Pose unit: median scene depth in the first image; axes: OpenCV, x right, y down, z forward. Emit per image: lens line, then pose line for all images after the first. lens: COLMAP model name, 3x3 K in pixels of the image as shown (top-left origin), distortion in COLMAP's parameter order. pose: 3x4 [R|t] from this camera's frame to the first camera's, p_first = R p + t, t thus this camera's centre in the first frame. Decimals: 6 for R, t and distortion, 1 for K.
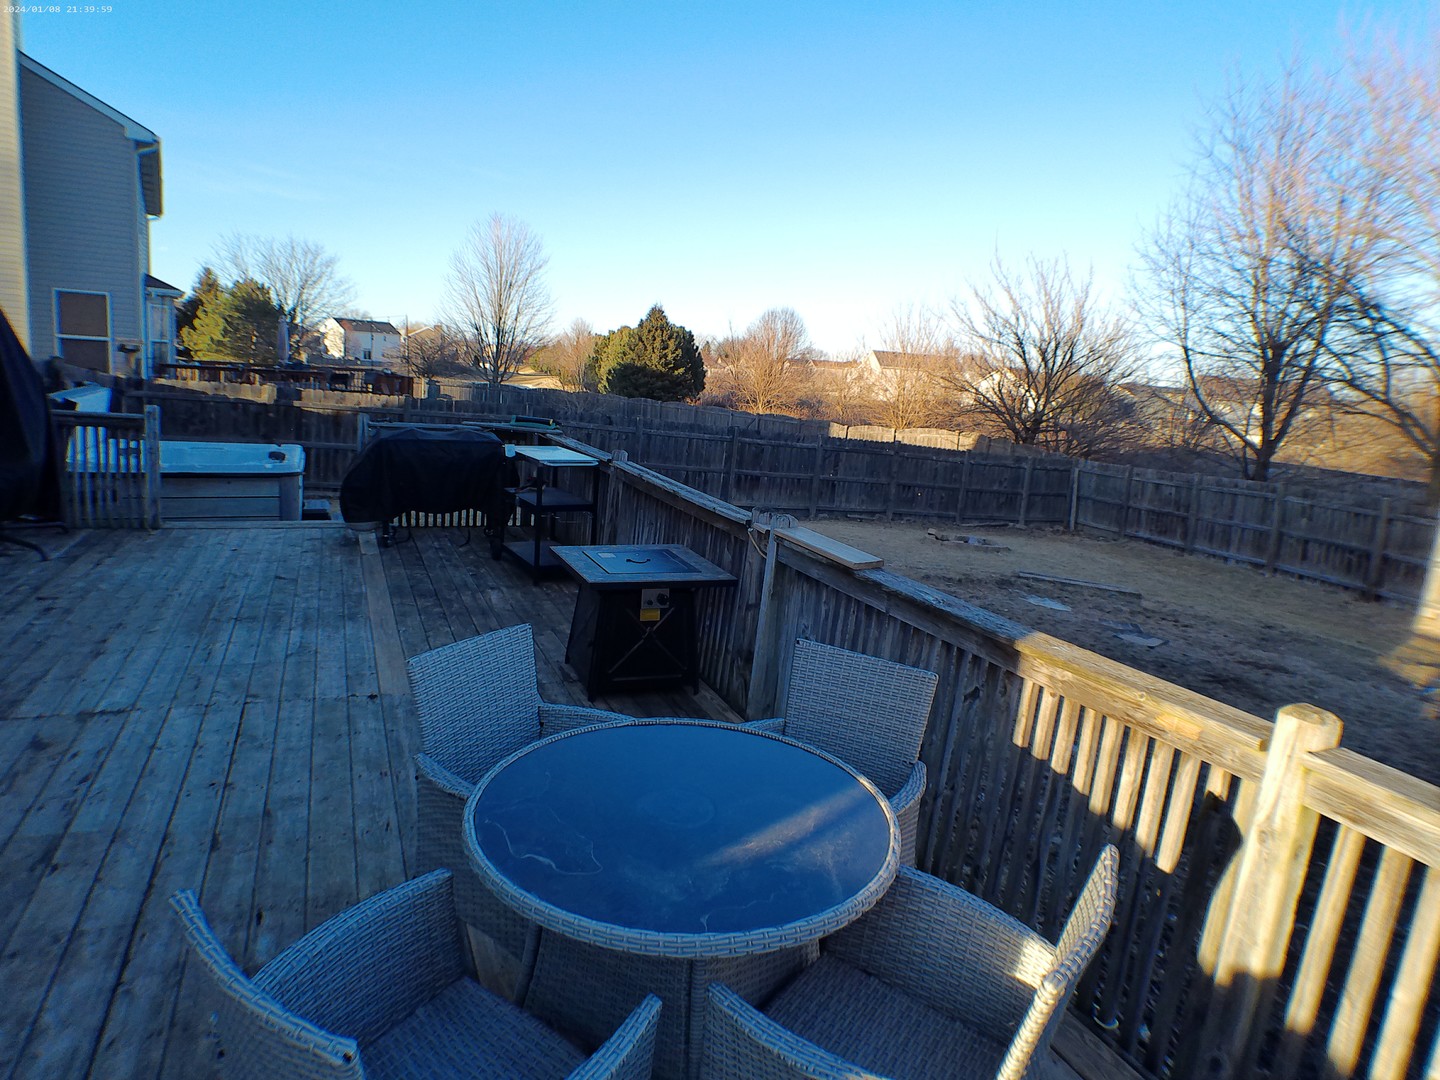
lens RADIAL K [[885.7, 0, 716.2], [0, 885.7, 538.9], [0, 0, 1]] dist [-0.032016, 0.000895]
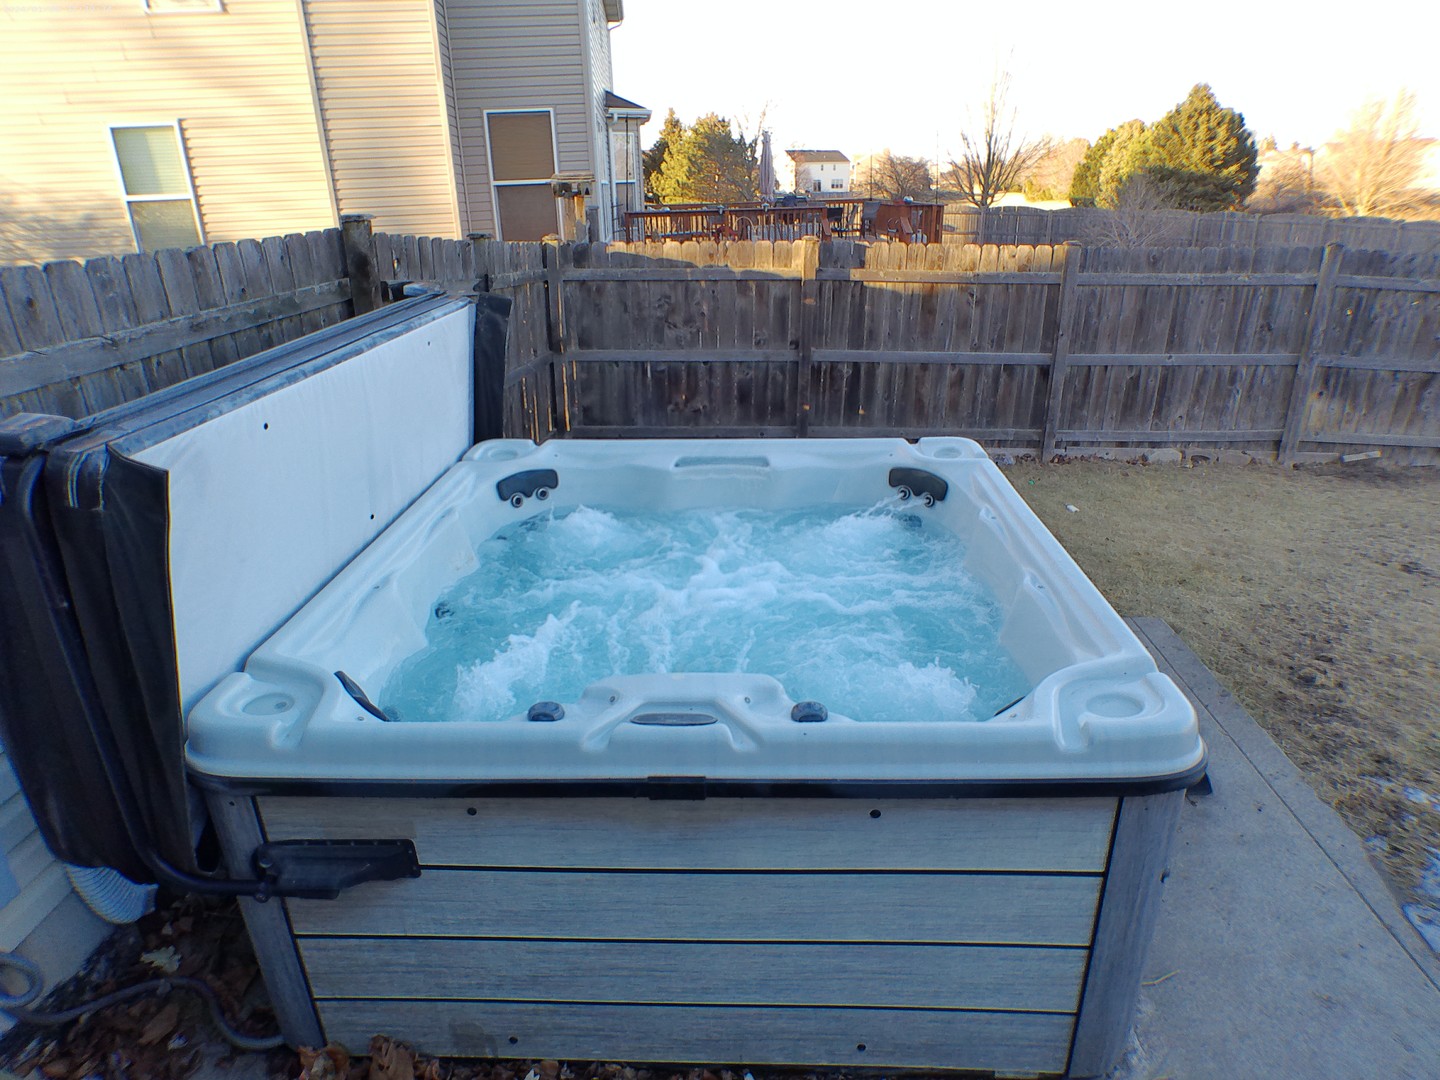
lens RADIAL K [[885.7, 0, 716.2], [0, 885.7, 538.9], [0, 0, 1]] dist [-0.032016, 0.000895]
pose [[0.887325, 0.081185, -0.453943, -0.328039], [0.004697, 0.982739, 0.184938, -0.106060], [0.461121, -0.166232, 0.871627, 0.536386]]
